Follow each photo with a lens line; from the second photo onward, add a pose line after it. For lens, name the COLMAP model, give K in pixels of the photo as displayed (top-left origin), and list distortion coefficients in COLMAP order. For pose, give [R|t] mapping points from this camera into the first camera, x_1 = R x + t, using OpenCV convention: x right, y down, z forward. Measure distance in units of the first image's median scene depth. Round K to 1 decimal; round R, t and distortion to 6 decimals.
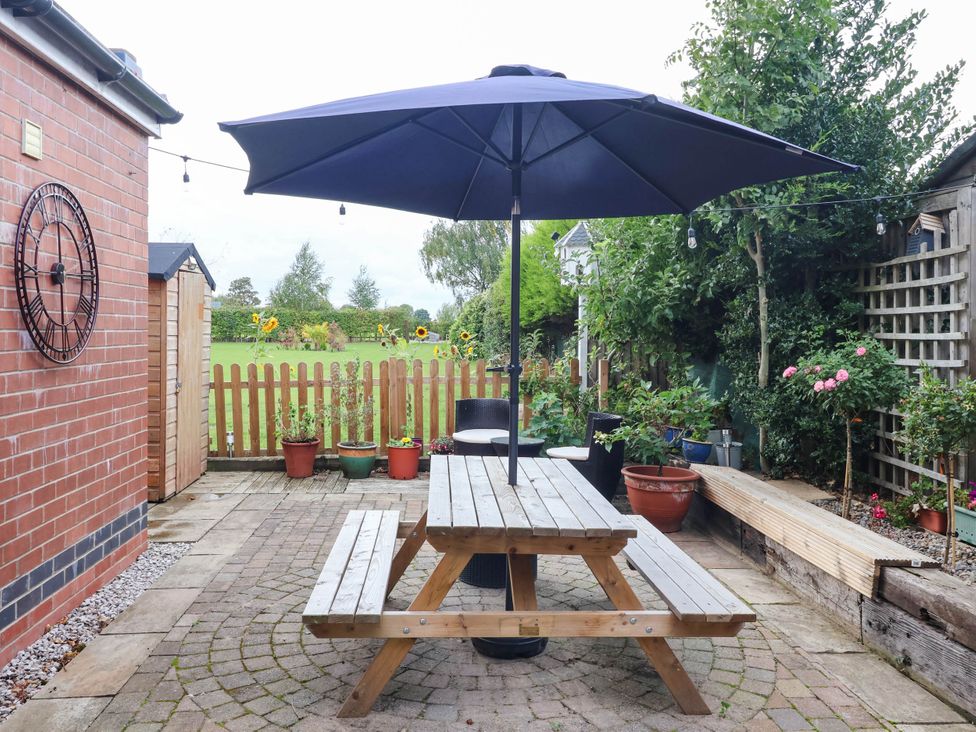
lens RADIAL K [[767.5, 0, 488.0], [0, 767.5, 366.0], [0, 0, 1]] dist [-0.059634, -0.004227]
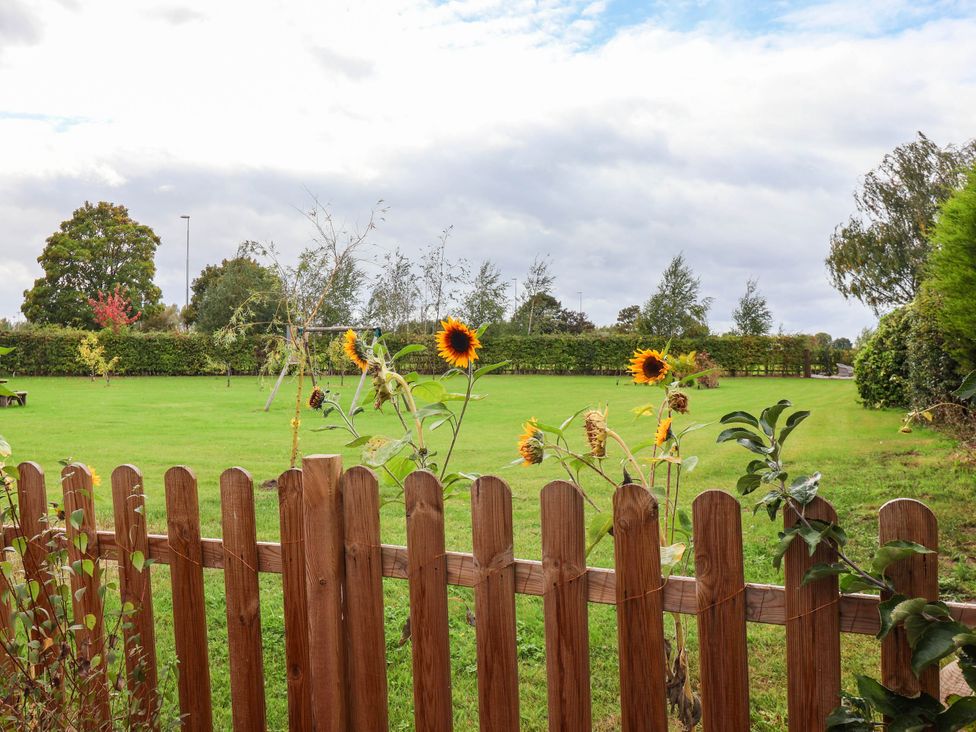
lens RADIAL K [[767.5, 0, 488.0], [0, 767.5, 366.0], [0, 0, 1]] dist [-0.059634, -0.004227]
pose [[0.860074, 0.000803, -0.510168, 0.009203], [-0.022564, 0.999080, -0.036468, -0.007929], [0.509669, 0.042877, 0.859301, 0.198164]]
